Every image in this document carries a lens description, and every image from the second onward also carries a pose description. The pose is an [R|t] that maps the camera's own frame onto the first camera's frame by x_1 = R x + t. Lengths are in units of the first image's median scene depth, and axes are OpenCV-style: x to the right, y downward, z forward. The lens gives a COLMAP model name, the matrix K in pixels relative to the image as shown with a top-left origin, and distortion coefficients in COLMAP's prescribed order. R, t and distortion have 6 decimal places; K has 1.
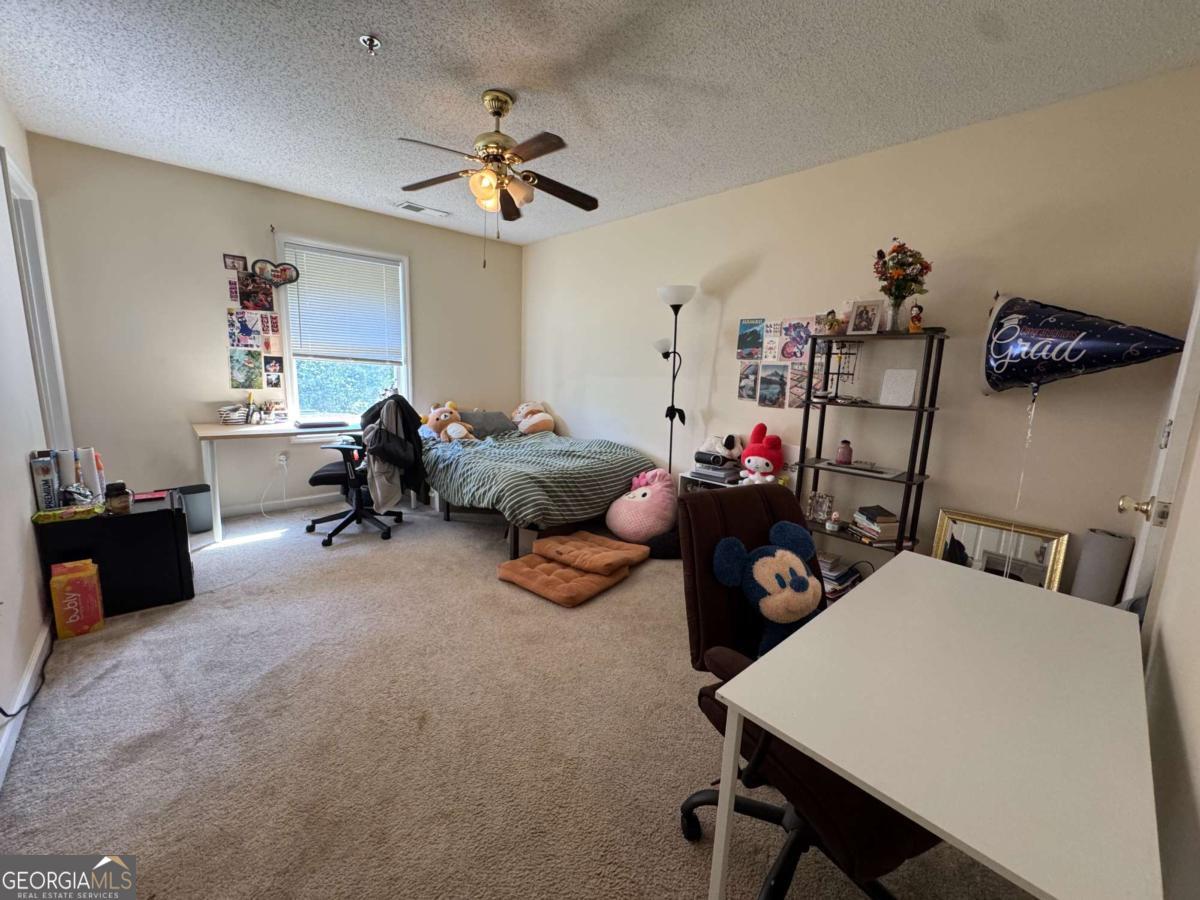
lens RADIAL K [[479.5, 0, 600.0], [0, 479.5, 451.7], [0, 0, 1]] dist [-0.001559, -0.000622]
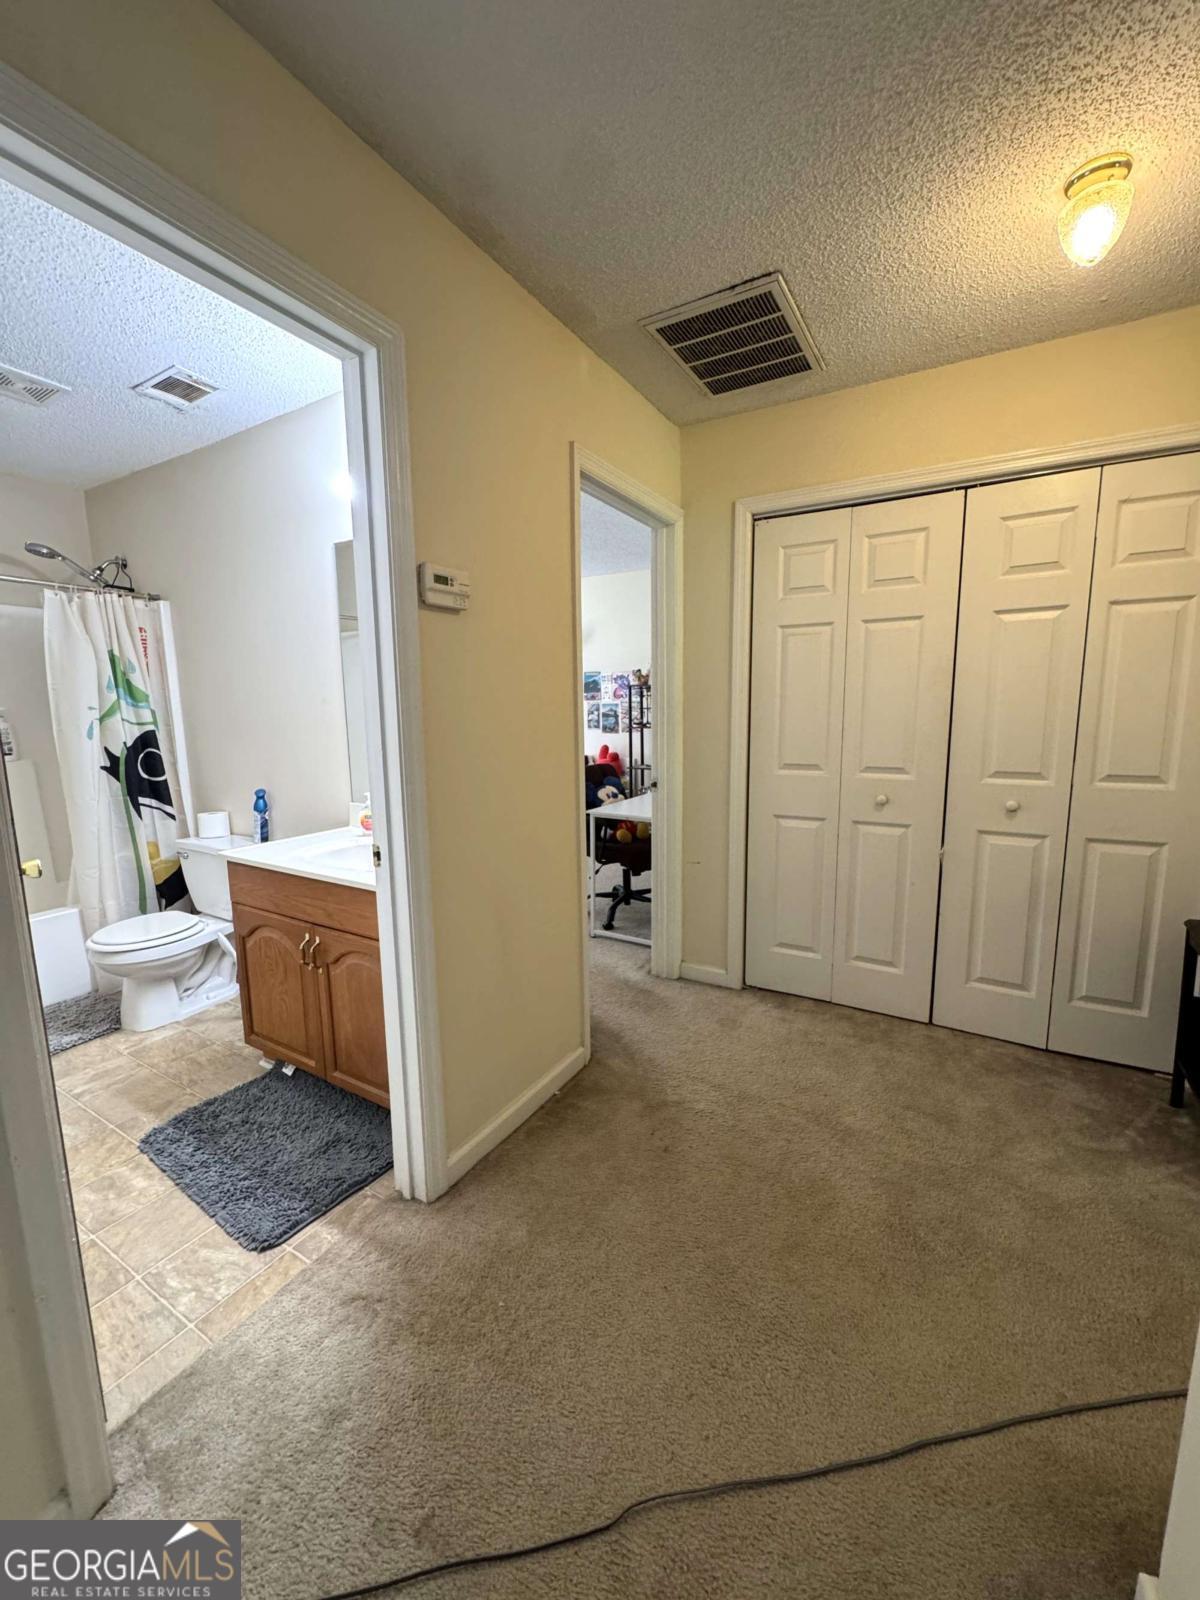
lens RADIAL K [[639.4, 0, 605.9], [0, 639.4, 801.3], [0, 0, 1]] dist [-0.001559, -0.000622]
pose [[0.954086, -0.088443, 0.286177, -0.220690], [0.094226, 0.995530, -0.006470, 0.121057], [-0.284325, 0.033138, 0.958155, -0.820316]]
